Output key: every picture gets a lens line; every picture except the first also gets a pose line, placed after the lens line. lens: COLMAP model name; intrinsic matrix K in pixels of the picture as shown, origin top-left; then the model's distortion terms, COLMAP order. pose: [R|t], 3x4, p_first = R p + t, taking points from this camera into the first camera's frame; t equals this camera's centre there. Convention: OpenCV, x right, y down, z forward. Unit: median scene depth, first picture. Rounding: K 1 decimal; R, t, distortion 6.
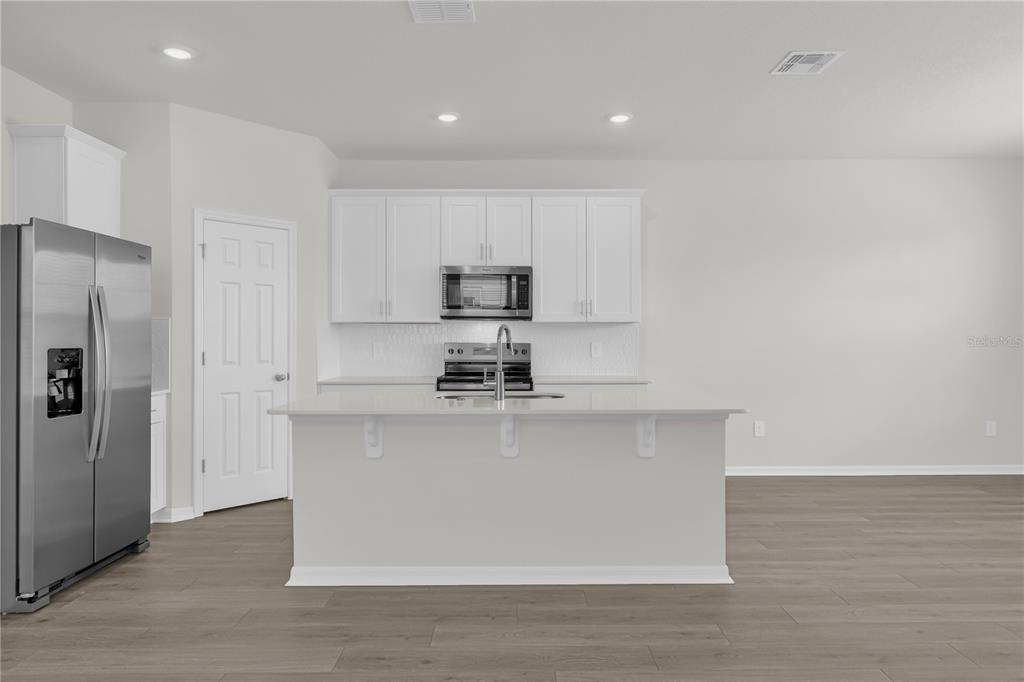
lens RADIAL K [[647.4, 0, 512.0], [0, 647.4, 341.0], [0, 0, 1]] dist [0.003571, -0.002010]
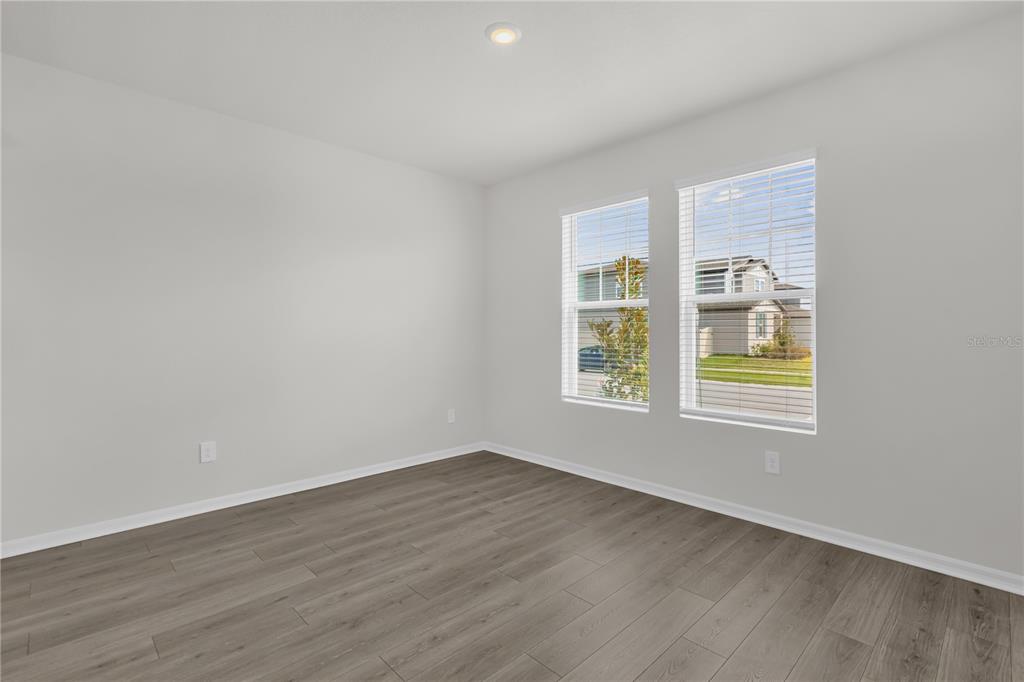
lens RADIAL K [[474.1, 0, 525.8], [0, 474.1, 332.4], [0, 0, 1]] dist [0.015468, -0.000074]
pose [[0.713169, 0.004991, 0.700974, 0.305595], [-0.000739, 0.999979, -0.006368, -0.005639], [-0.700991, 0.004024, 0.713158, 0.391300]]
